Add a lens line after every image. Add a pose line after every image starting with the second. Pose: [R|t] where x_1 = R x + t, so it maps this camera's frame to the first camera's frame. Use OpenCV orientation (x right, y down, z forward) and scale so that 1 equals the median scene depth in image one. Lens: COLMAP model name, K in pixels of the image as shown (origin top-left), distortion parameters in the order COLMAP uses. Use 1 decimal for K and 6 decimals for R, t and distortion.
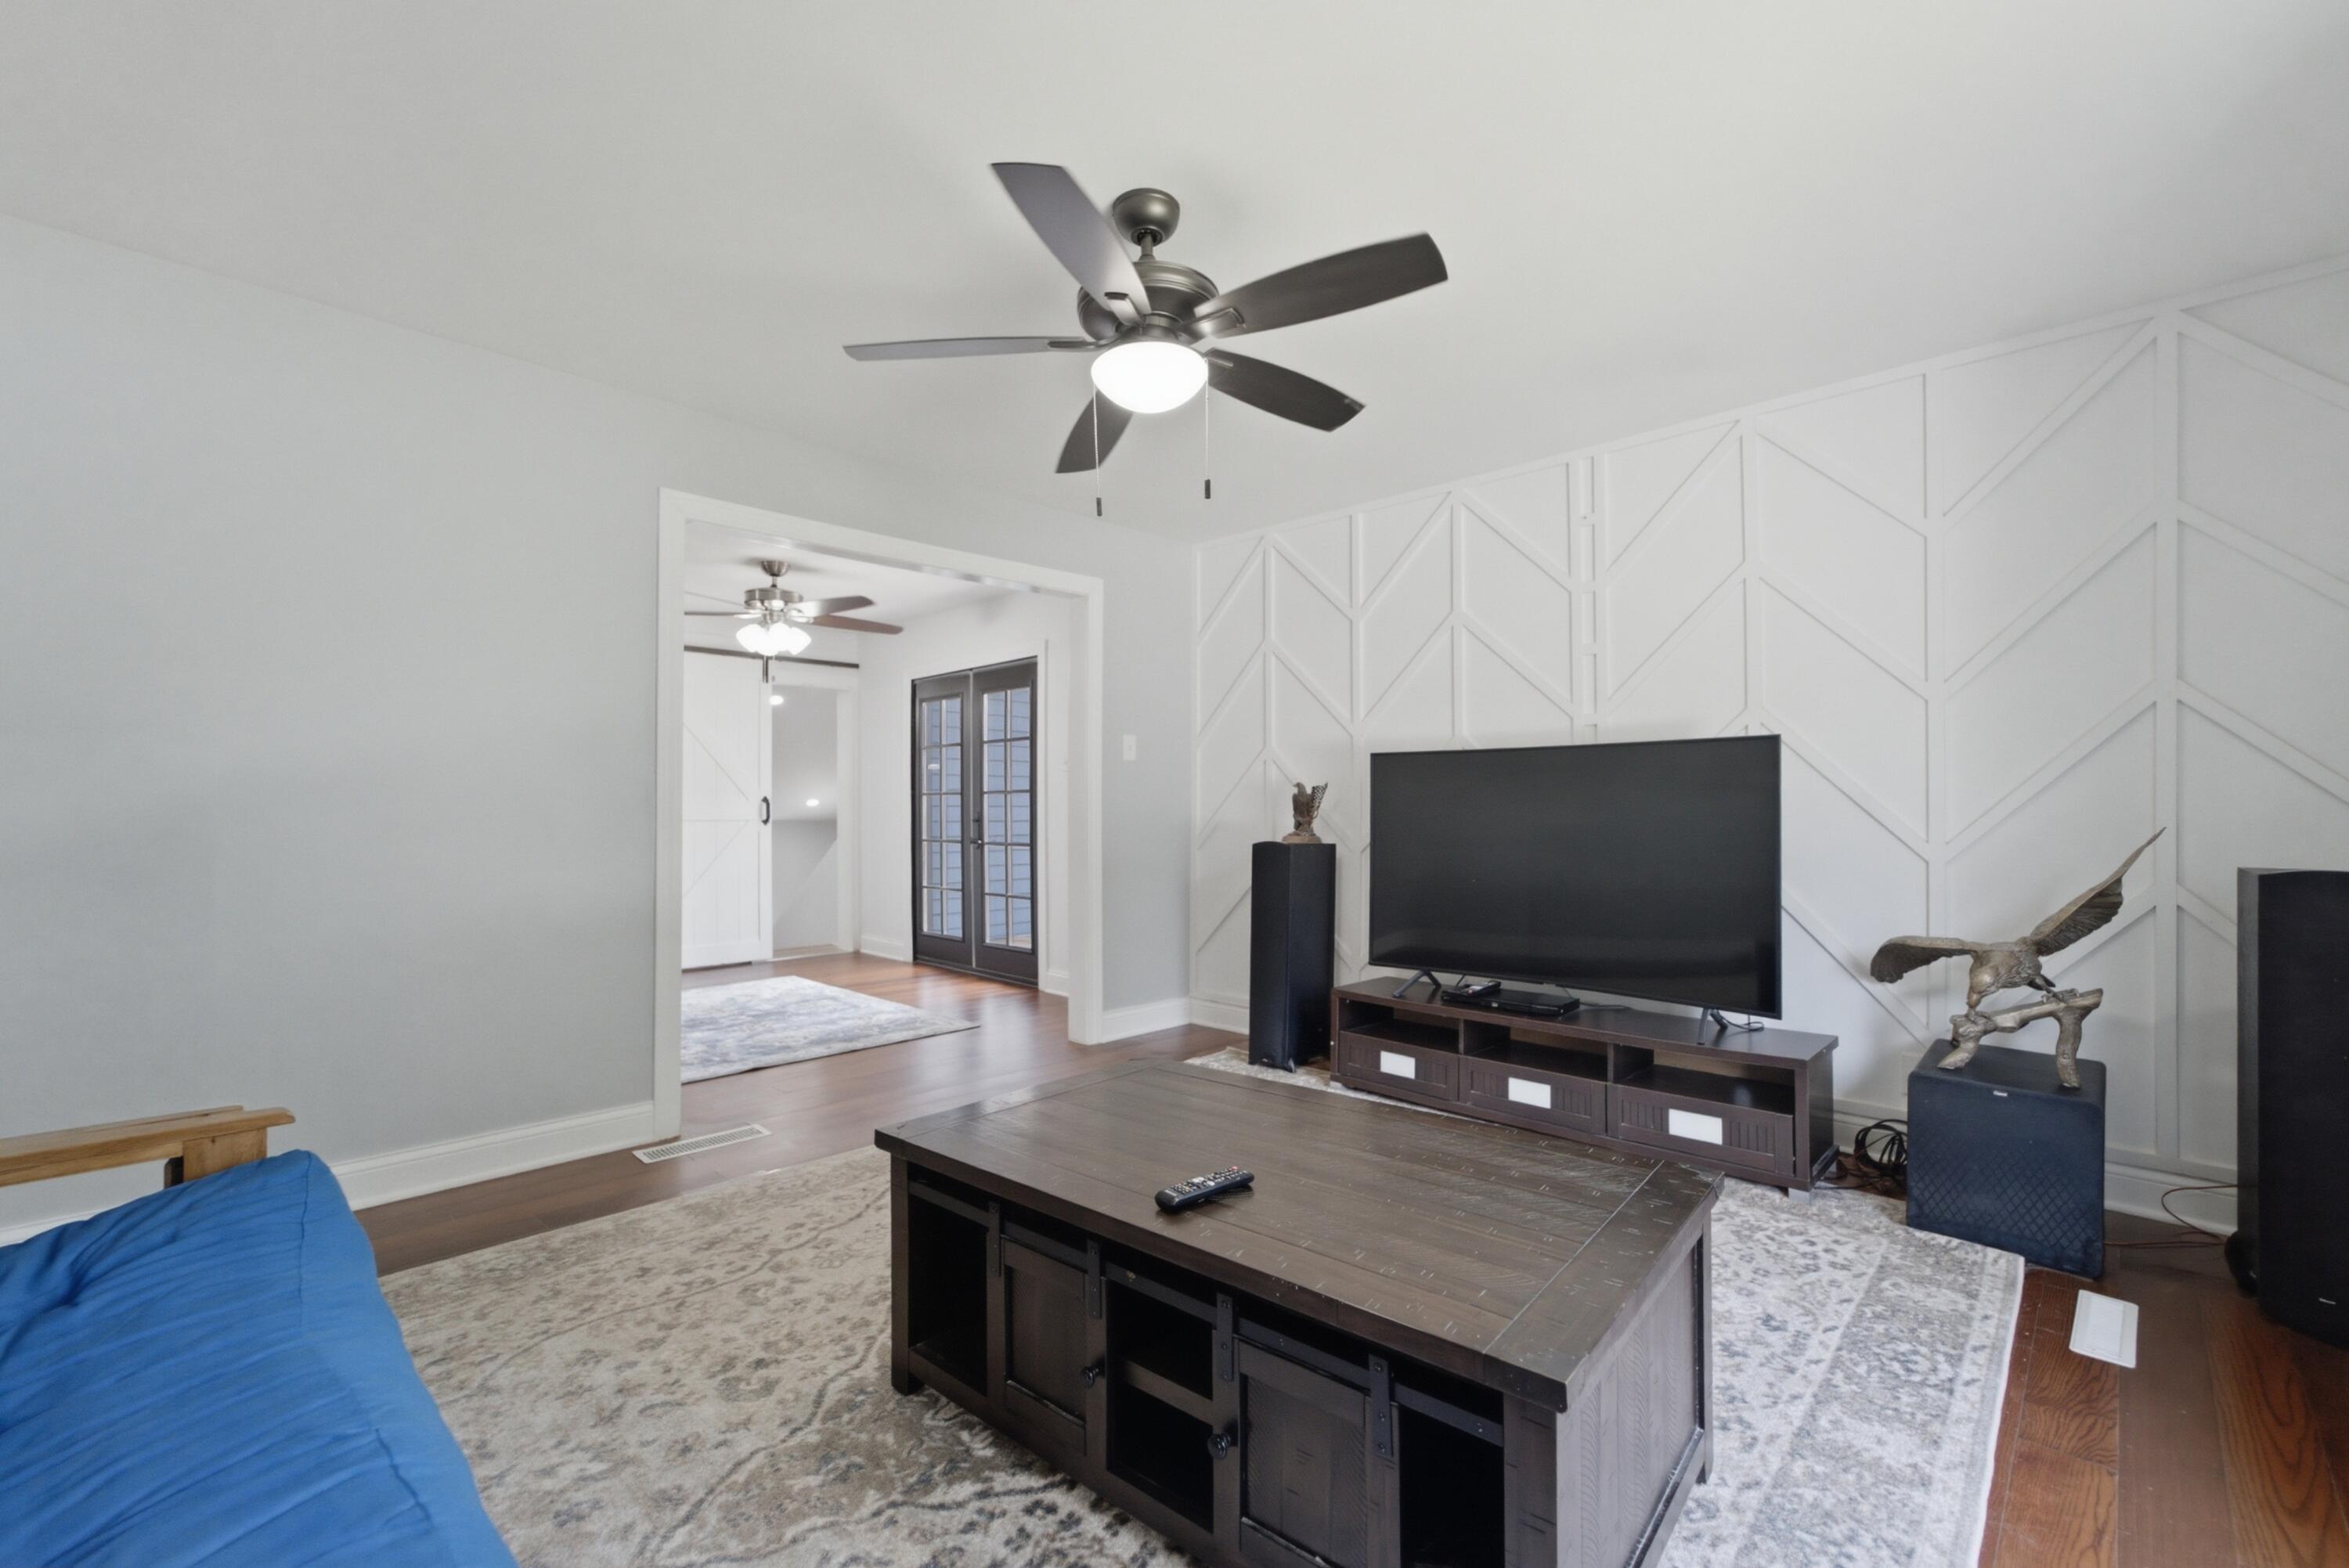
lens RADIAL K [[971.0, 0, 1185.5], [0, 971.0, 797.0], [0, 0, 1]] dist [-0.001263, 0.000379]
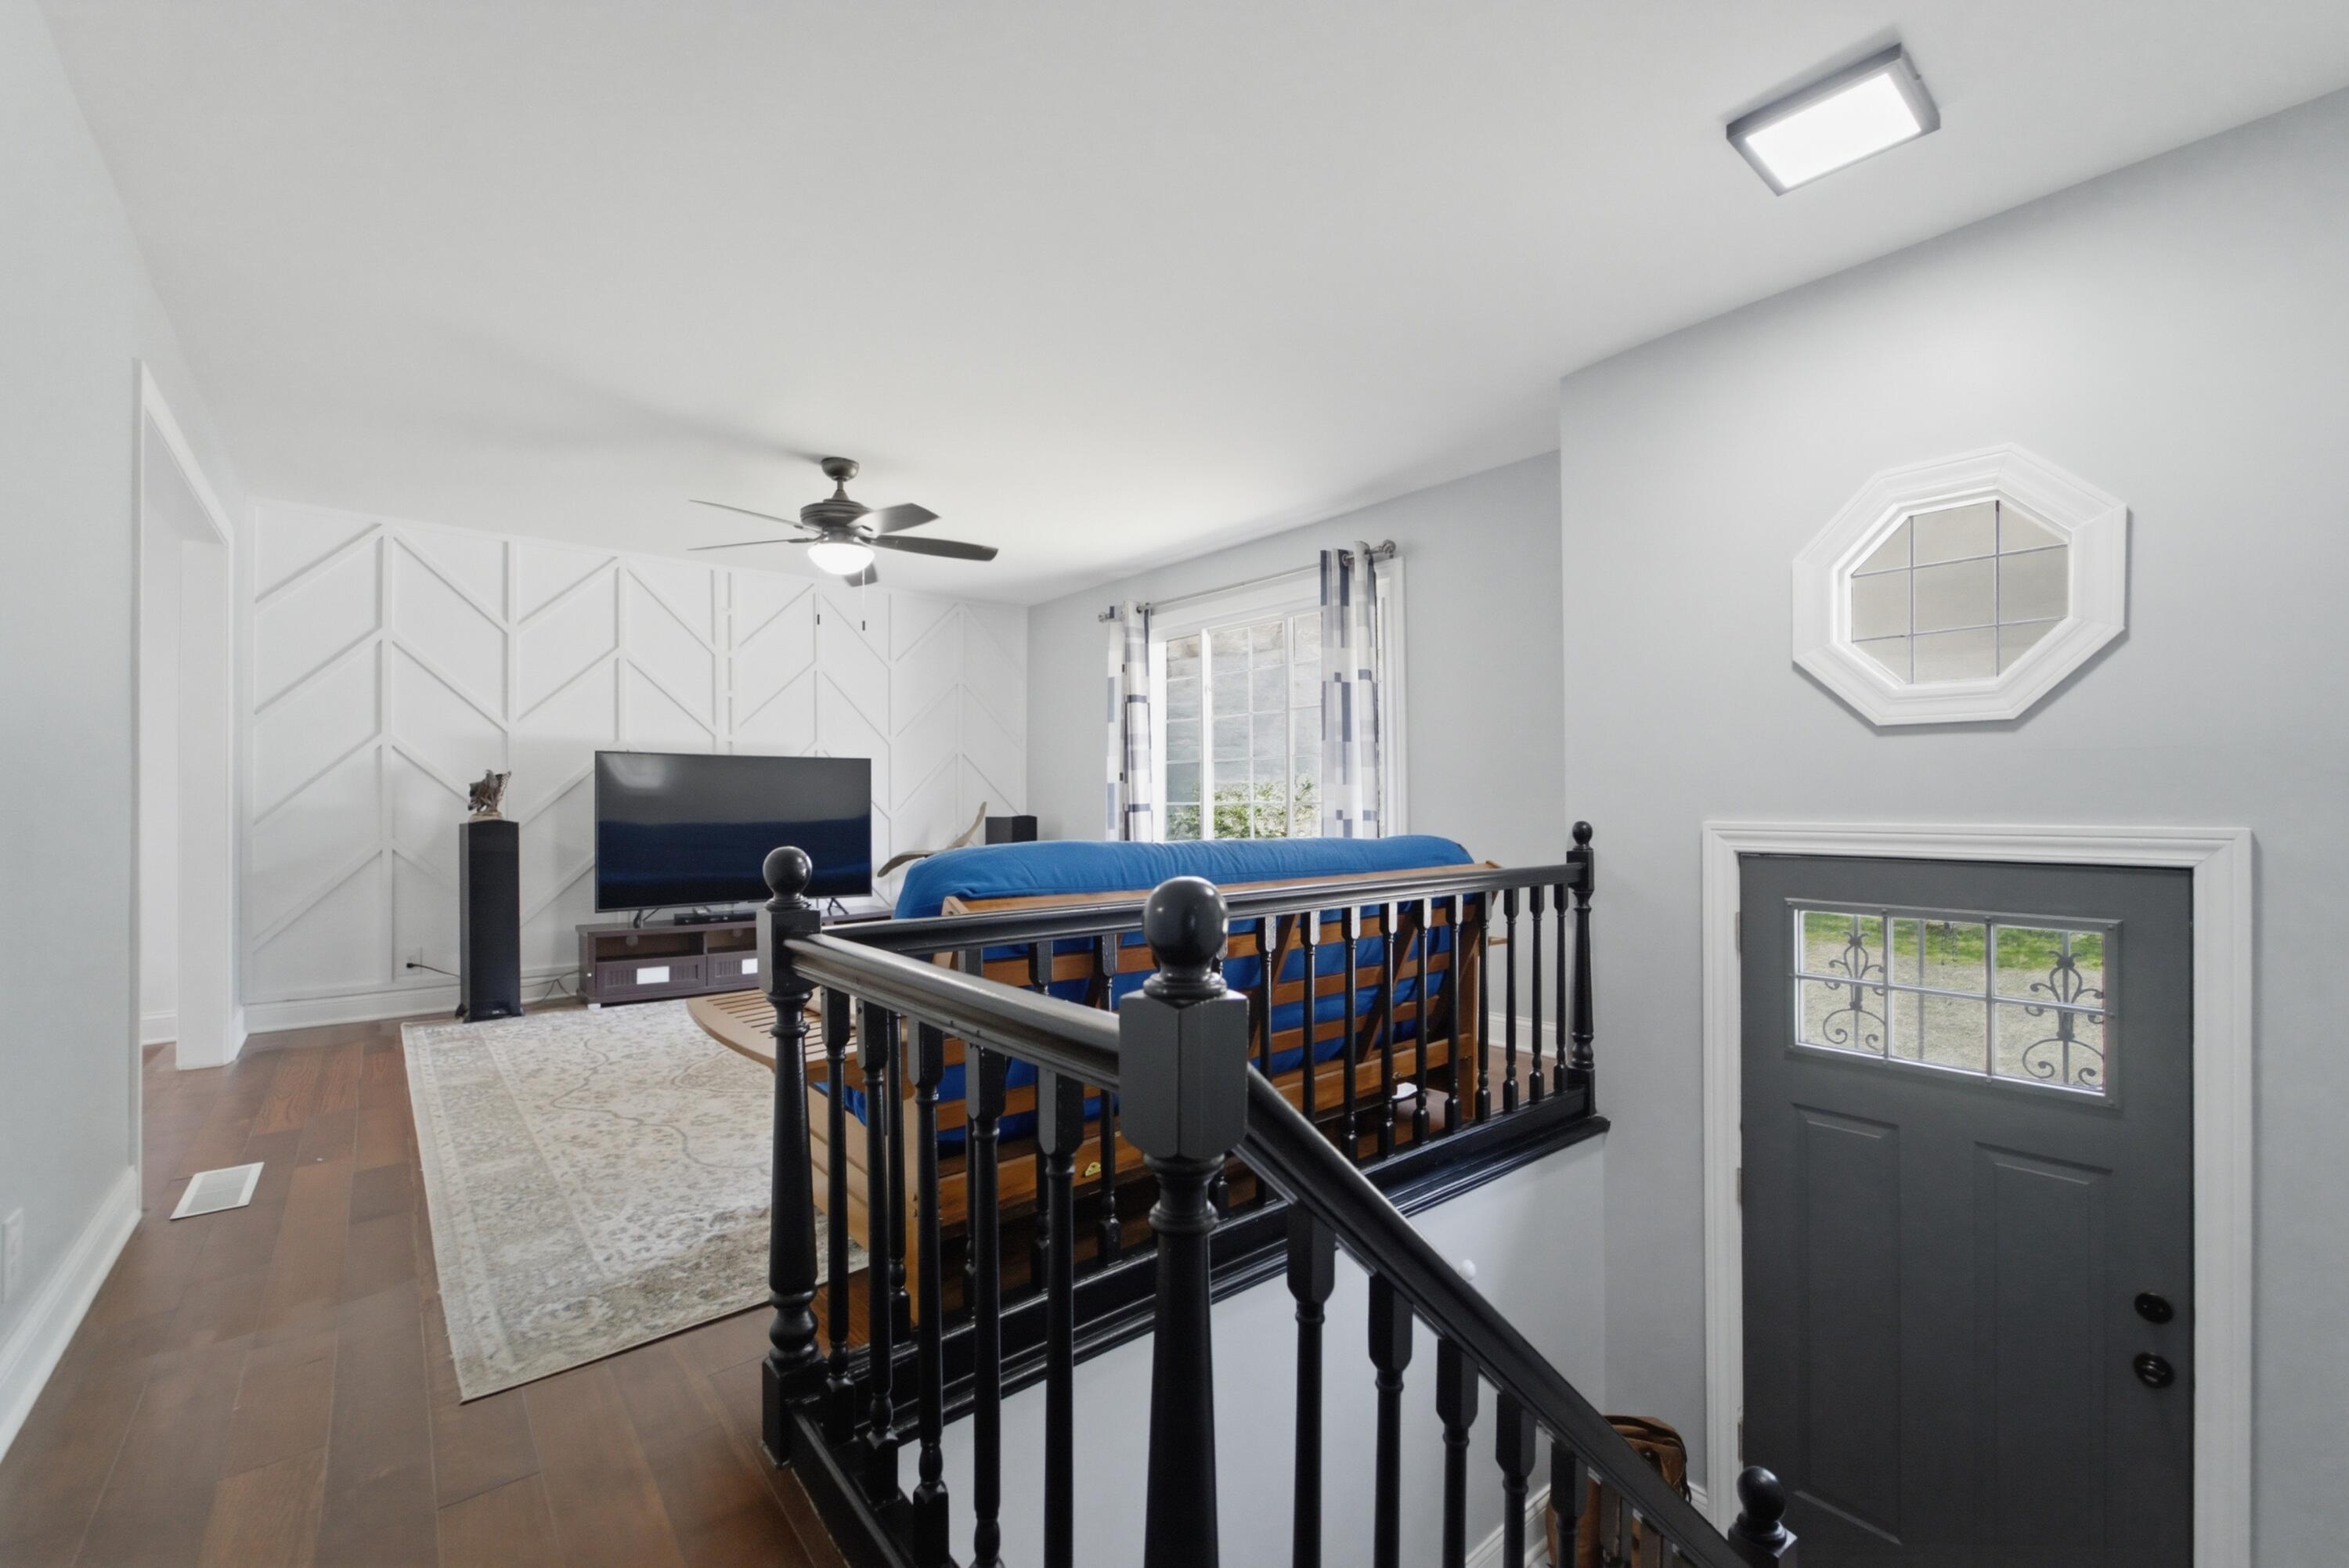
lens RADIAL K [[971.0, 0, 1185.5], [0, 971.0, 797.0], [0, 0, 1]] dist [-0.001263, 0.000379]
pose [[0.110903, 0.001975, 0.993829, -1.159285], [-0.008088, 0.999967, -0.001085, 0.011972], [-0.993798, -0.007918, 0.110916, 0.081041]]
